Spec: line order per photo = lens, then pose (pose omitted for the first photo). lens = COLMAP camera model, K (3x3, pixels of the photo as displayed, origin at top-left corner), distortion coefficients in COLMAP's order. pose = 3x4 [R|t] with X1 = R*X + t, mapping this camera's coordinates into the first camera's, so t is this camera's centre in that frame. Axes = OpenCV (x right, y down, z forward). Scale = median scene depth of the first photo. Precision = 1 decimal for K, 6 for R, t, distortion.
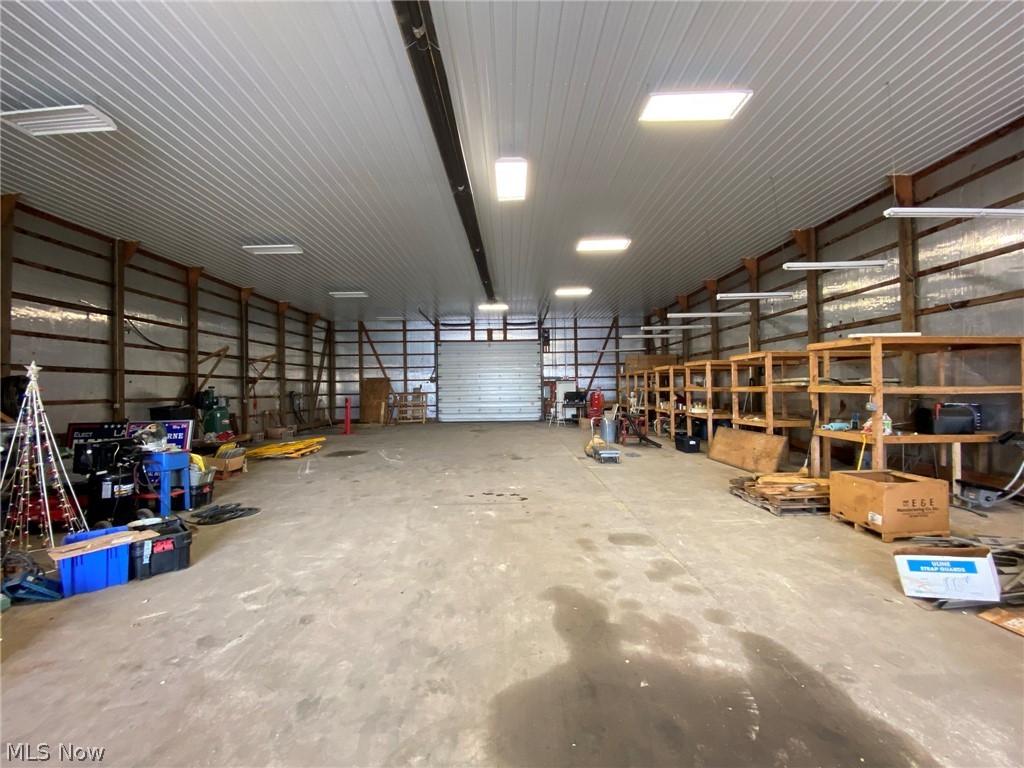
lens RADIAL K [[411.5, 0, 512.0], [0, 411.5, 384.0], [0, 0, 1]] dist [0.026310, -0.021016]
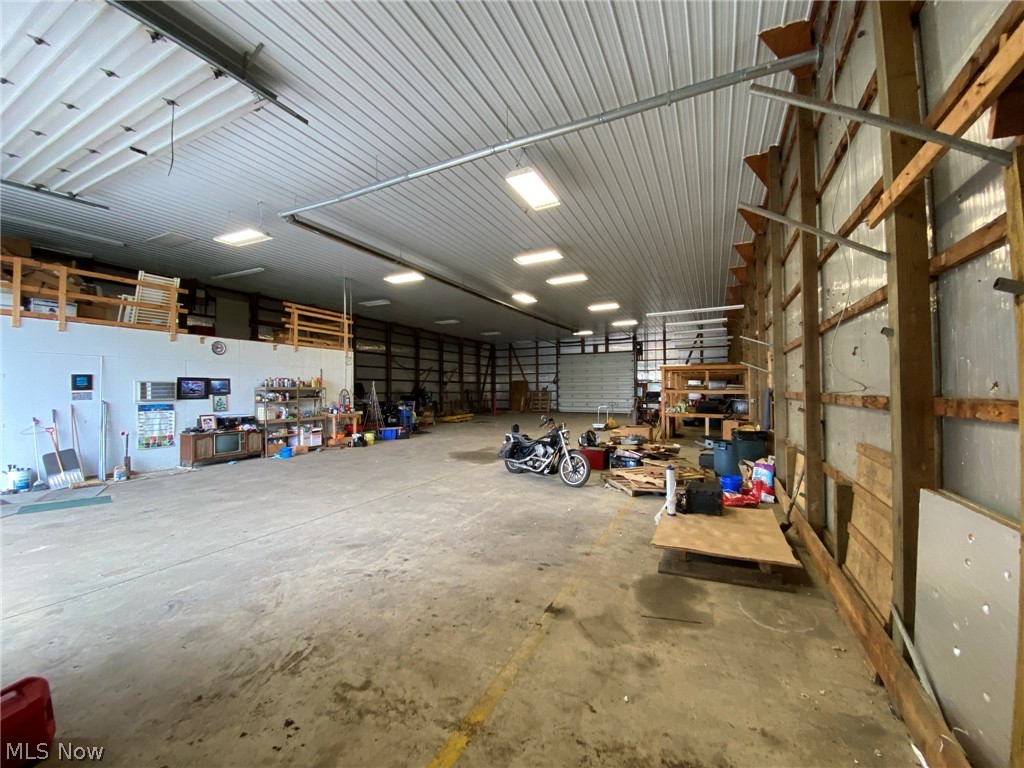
lens RADIAL K [[411.5, 0, 512.0], [0, 411.5, 384.0], [0, 0, 1]] dist [0.026310, -0.021016]
pose [[0.897404, 0.001878, -0.441205, 0.317363], [-0.000587, 0.999995, 0.003062, -0.007895], [0.441209, -0.002489, 0.897401, -0.359401]]
